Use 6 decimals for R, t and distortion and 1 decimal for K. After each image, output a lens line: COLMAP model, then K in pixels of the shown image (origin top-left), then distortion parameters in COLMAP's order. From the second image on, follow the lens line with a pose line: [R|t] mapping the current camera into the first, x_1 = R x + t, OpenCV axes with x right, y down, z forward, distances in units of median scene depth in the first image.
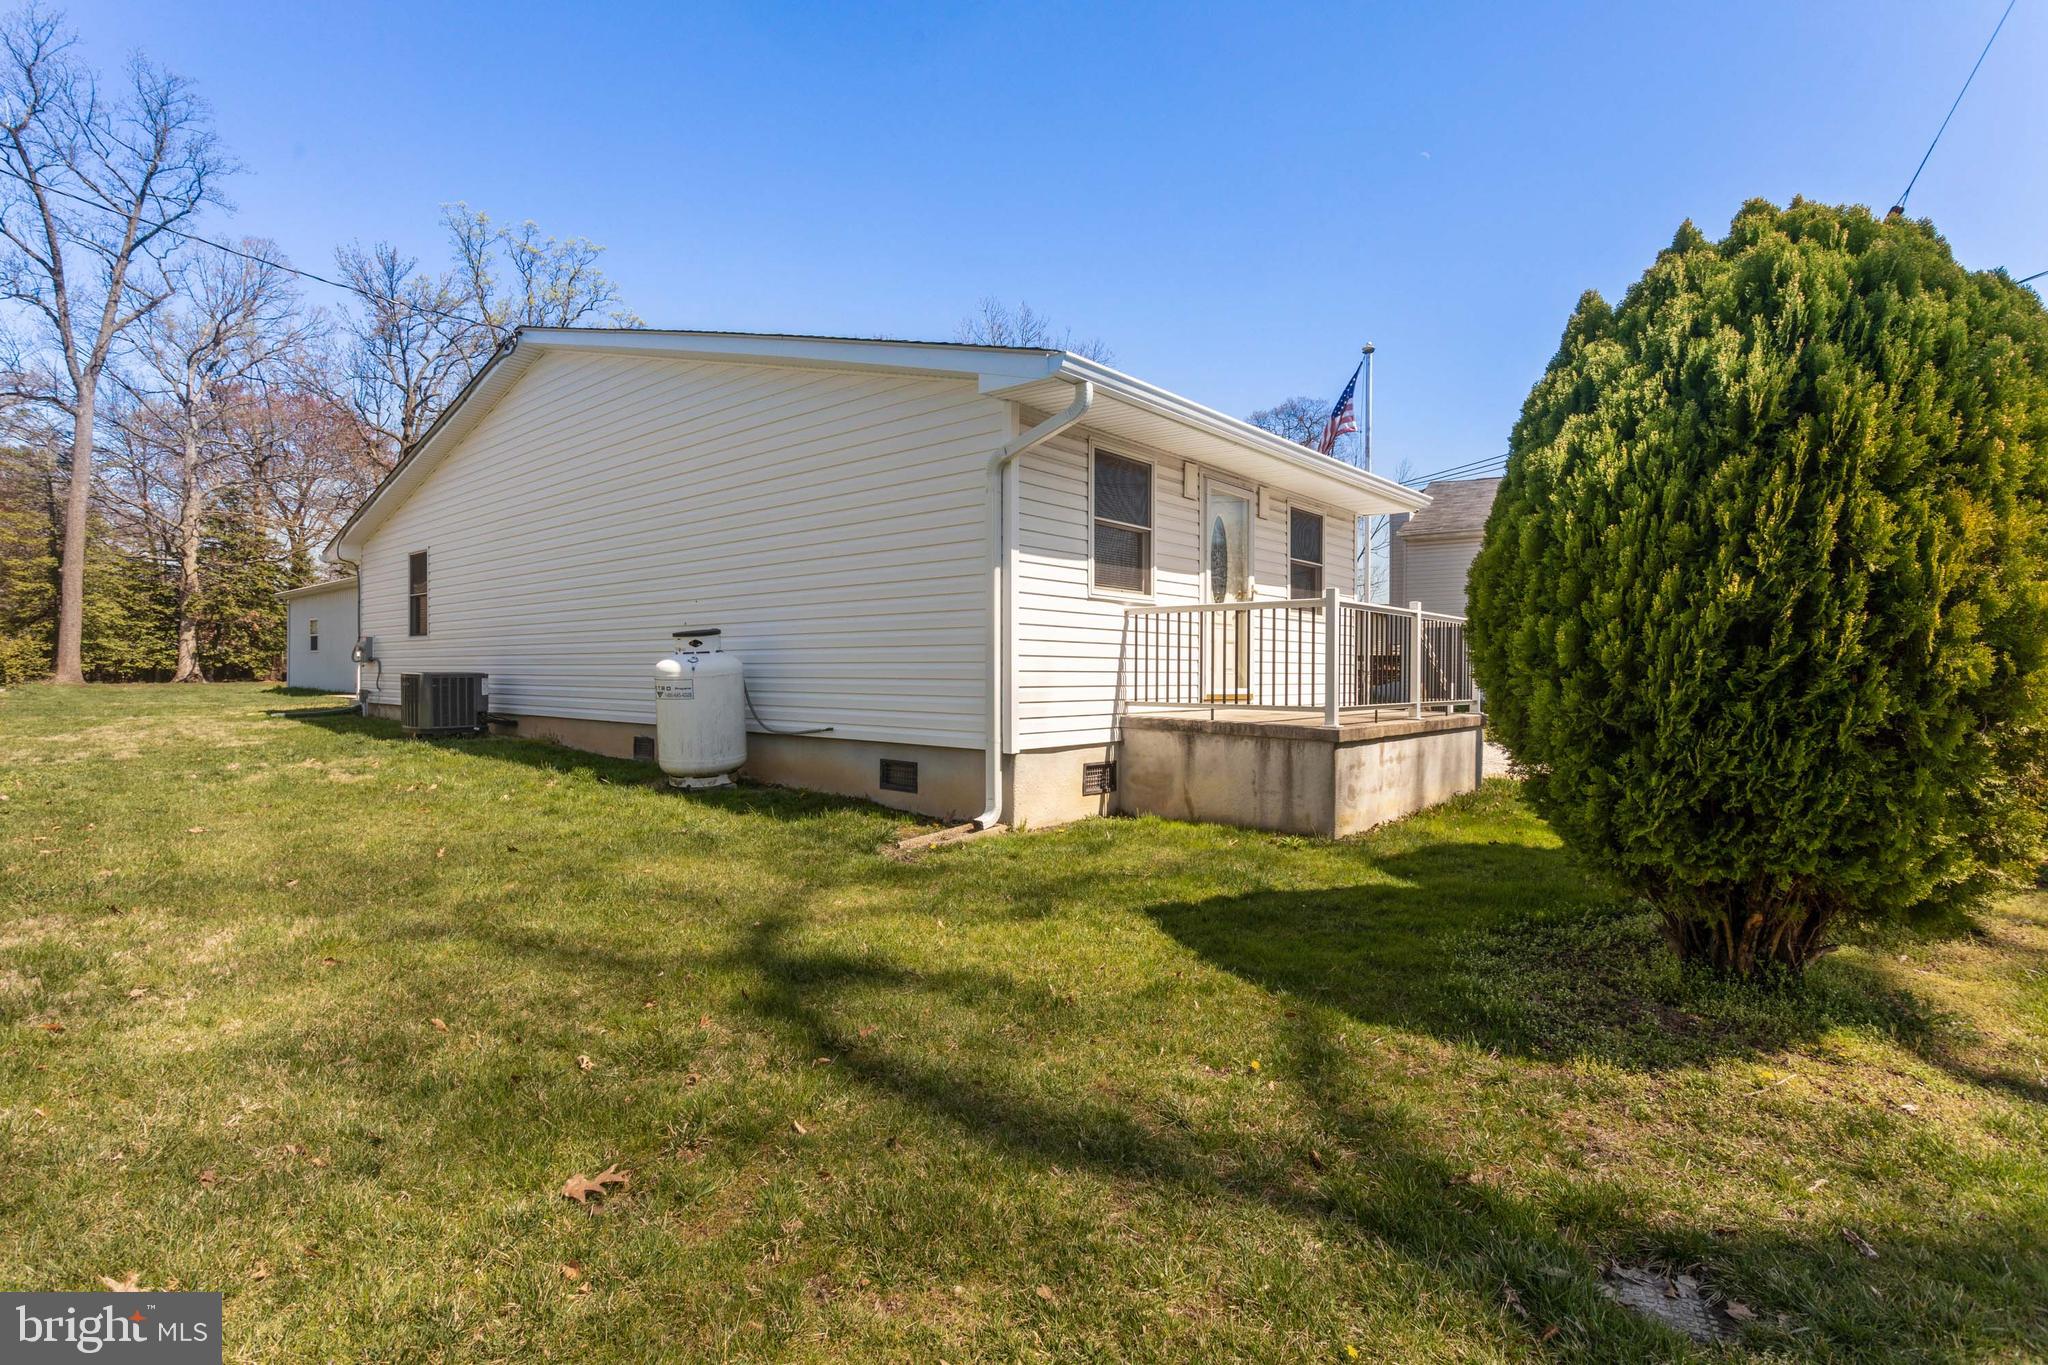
lens RADIAL K [[967.6, 0, 1023.4], [0, 967.6, 677.6], [0, 0, 1]] dist [-0.001958, 0.001826]
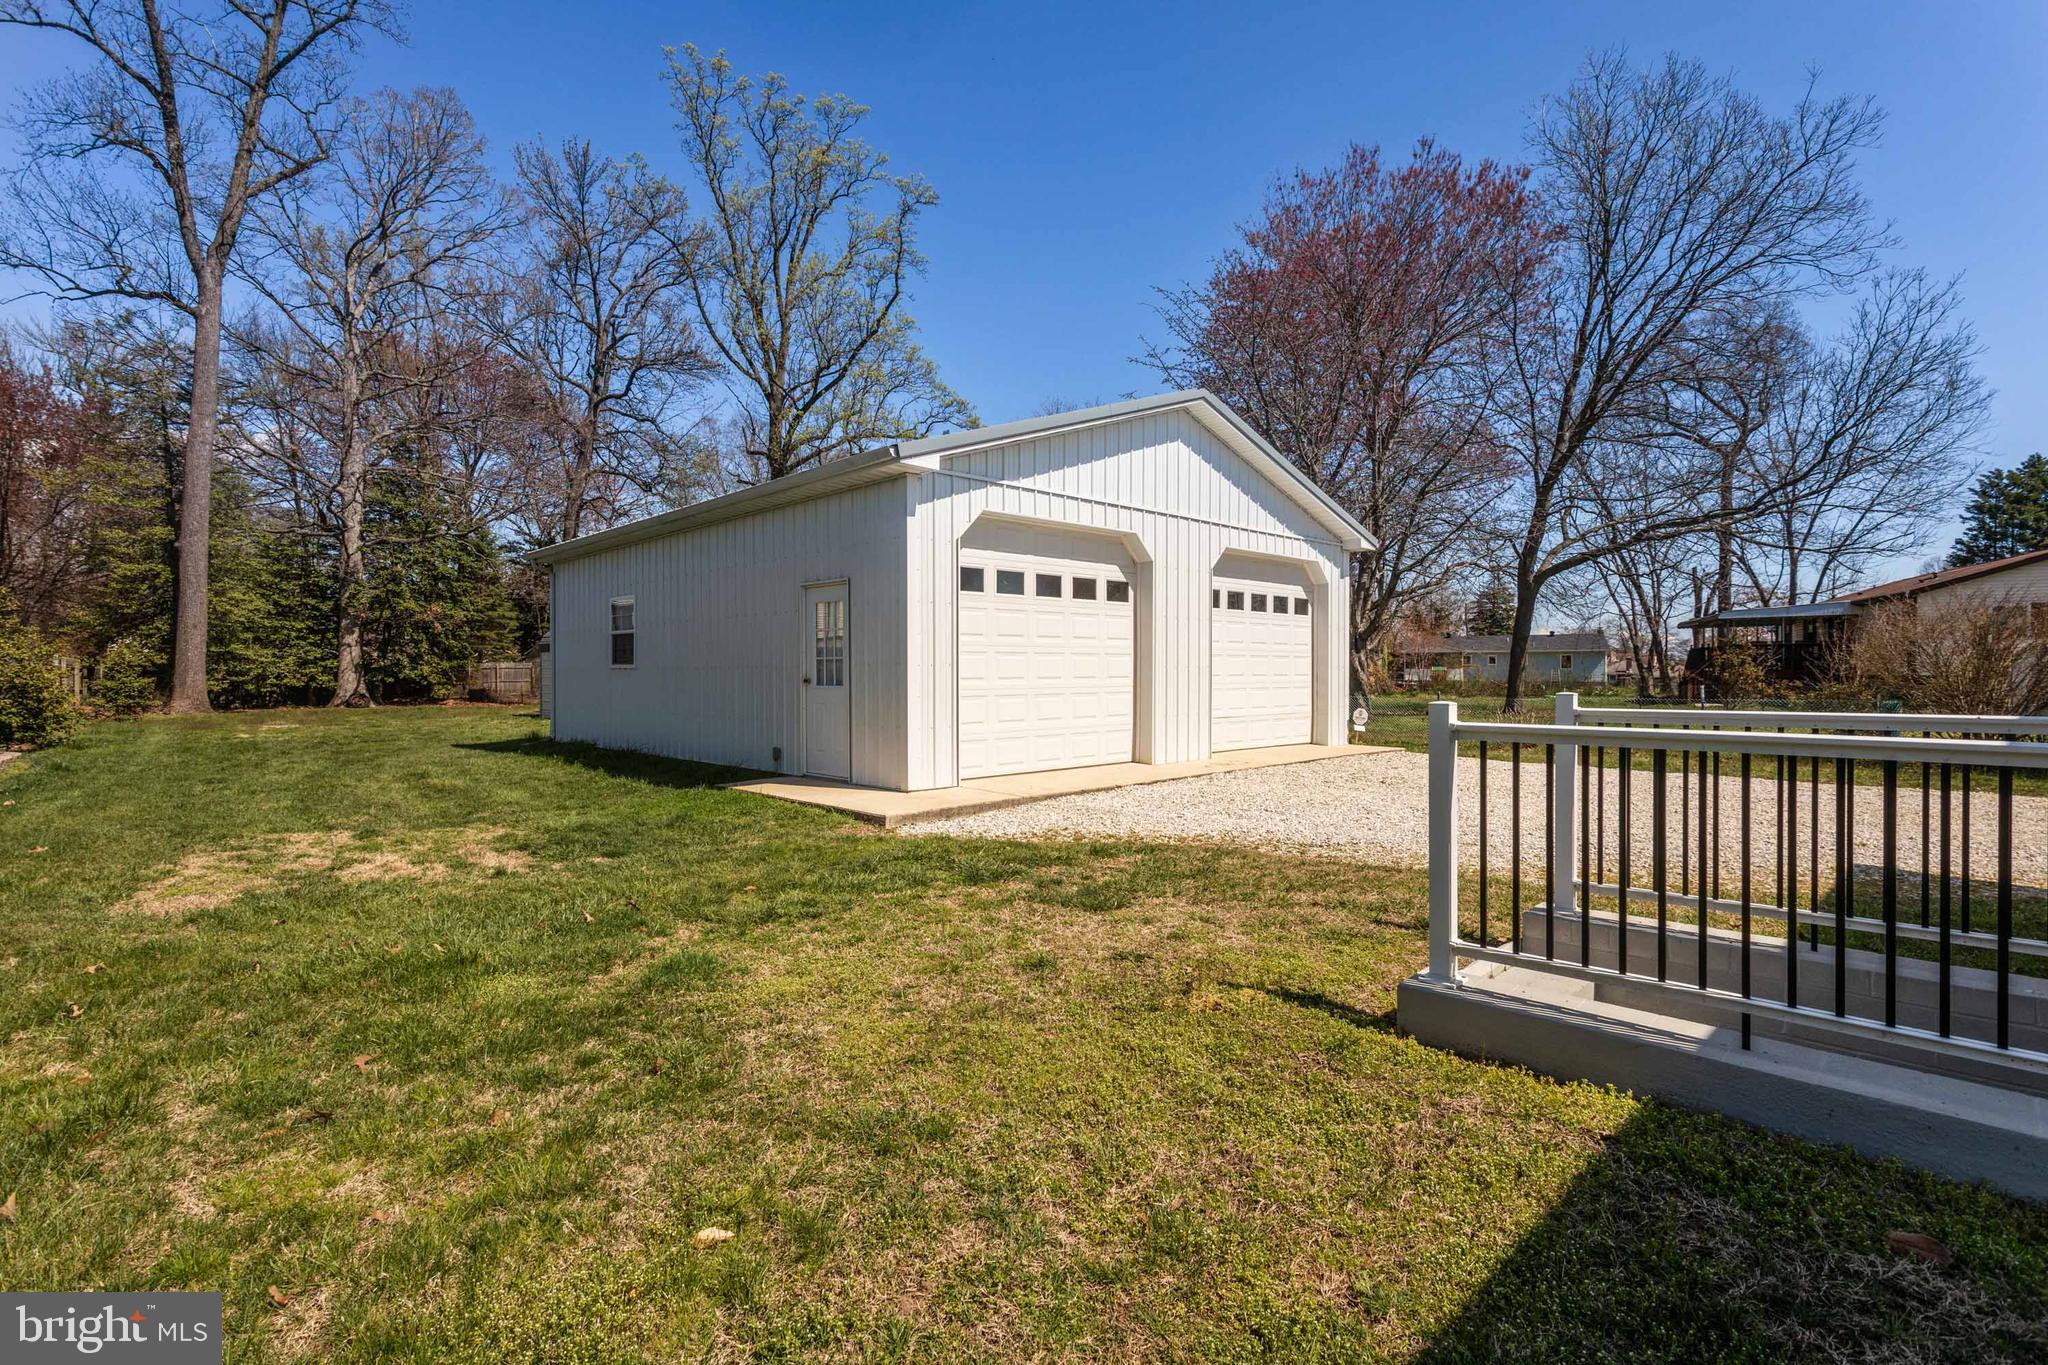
lens RADIAL K [[967.6, 0, 1030.2], [0, 967.6, 681.5], [0, 0, 1]] dist [-0.001958, 0.001826]
pose [[0.996030, -0.007265, -0.088718, -0.303404], [0.007732, 0.999958, 0.004922, -0.012447], [0.088678, -0.005589, 0.996045, 0.335993]]
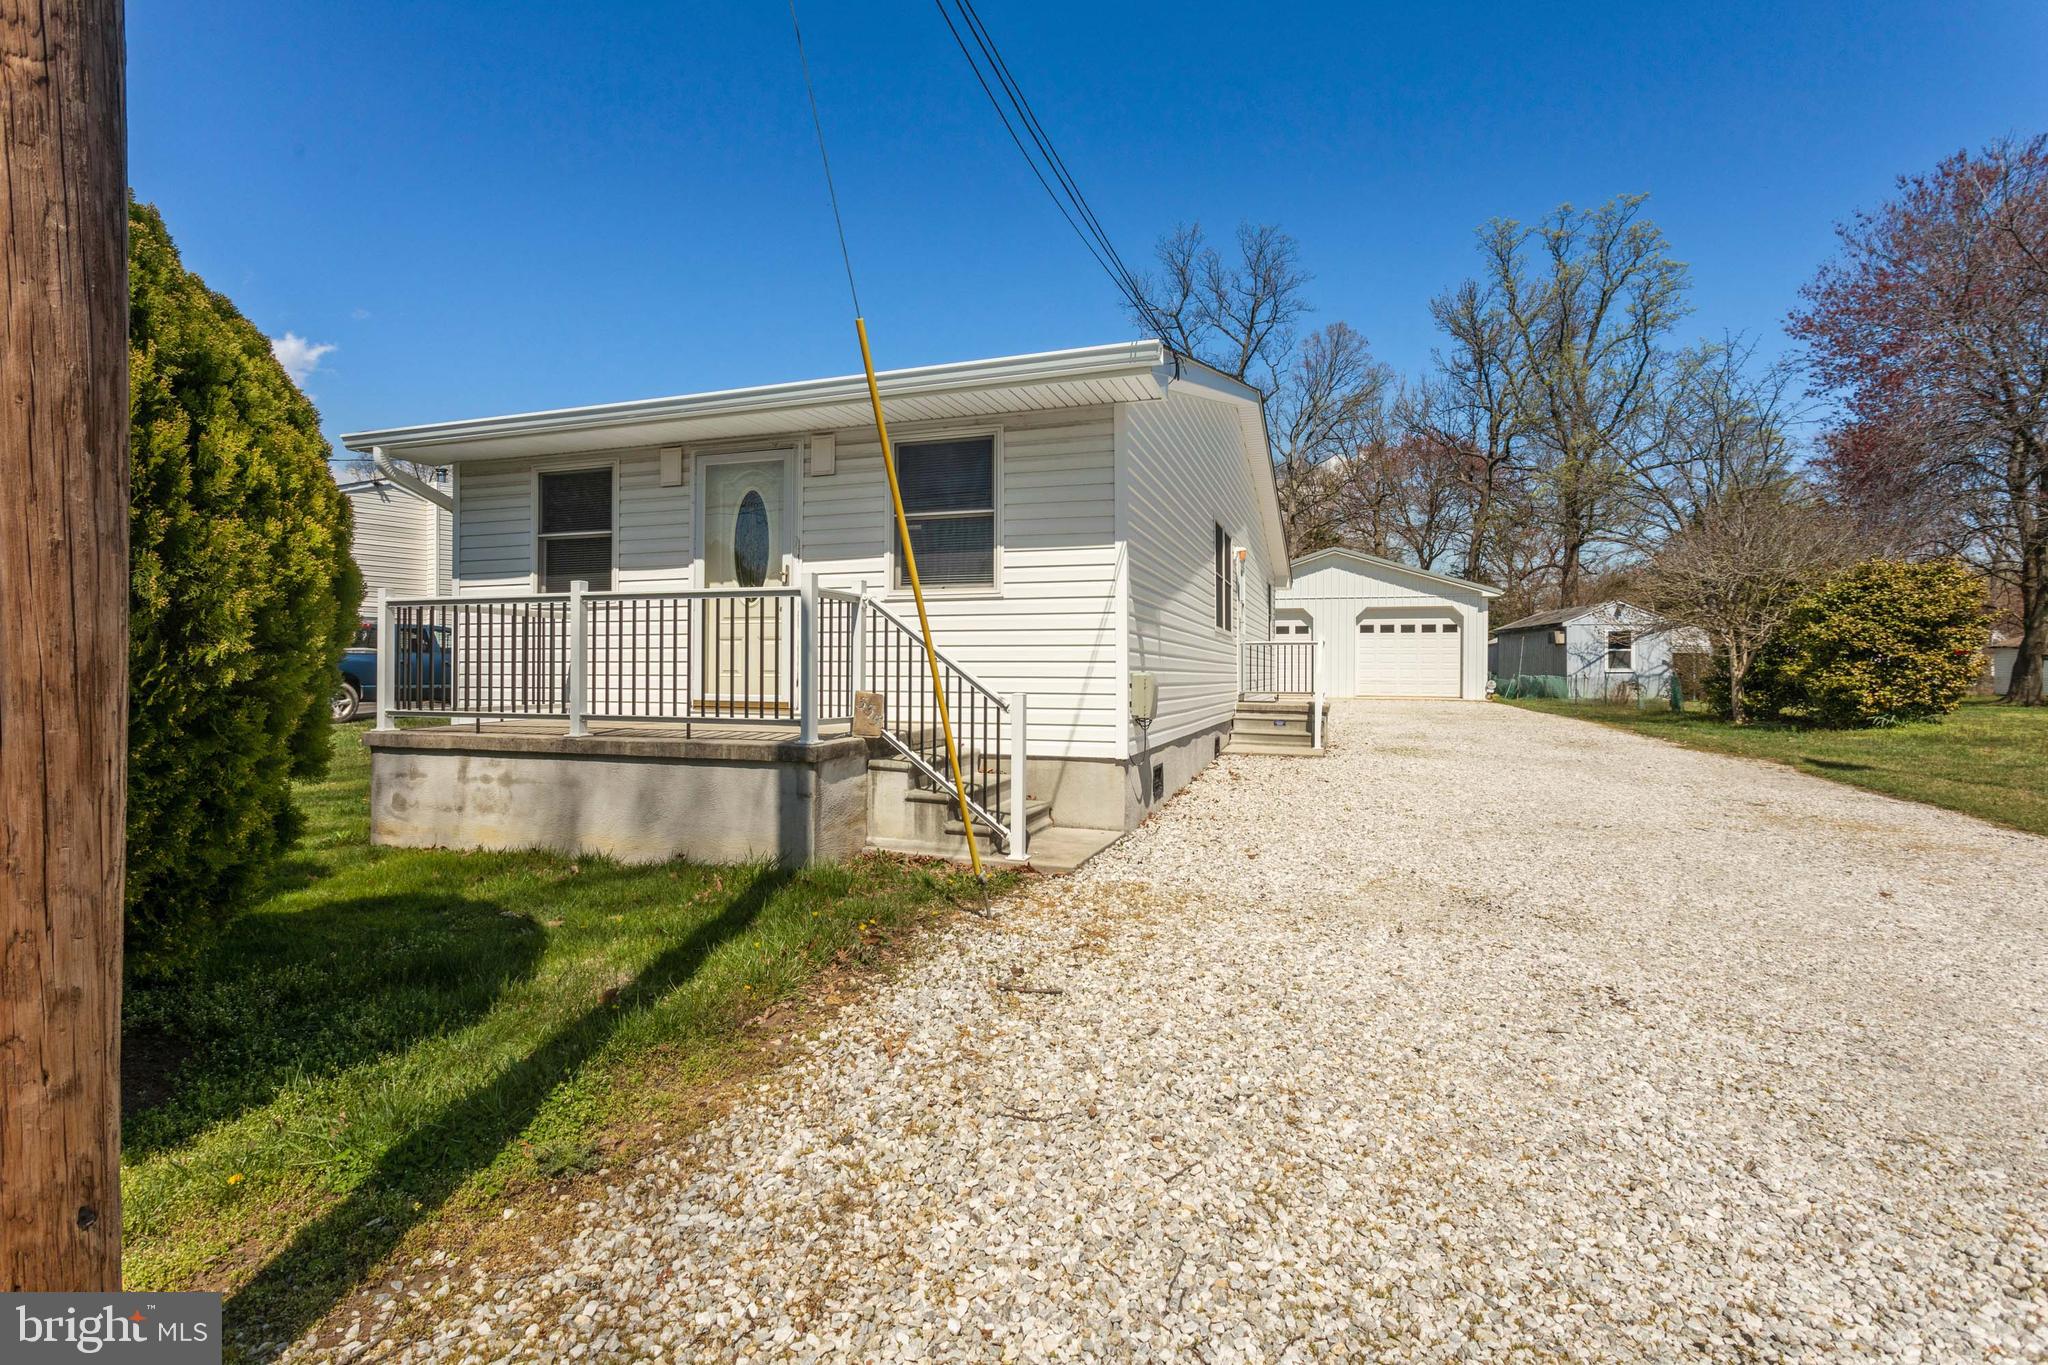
lens RADIAL K [[967.6, 0, 1005.4], [0, 967.6, 675.8], [0, 0, 1]] dist [-0.001958, 0.001826]
pose [[0.362883, -0.000948, -0.931834, 0.207064], [-0.006316, 0.999974, -0.003477, -0.000654], [0.931813, 0.007147, 0.362868, 0.174088]]
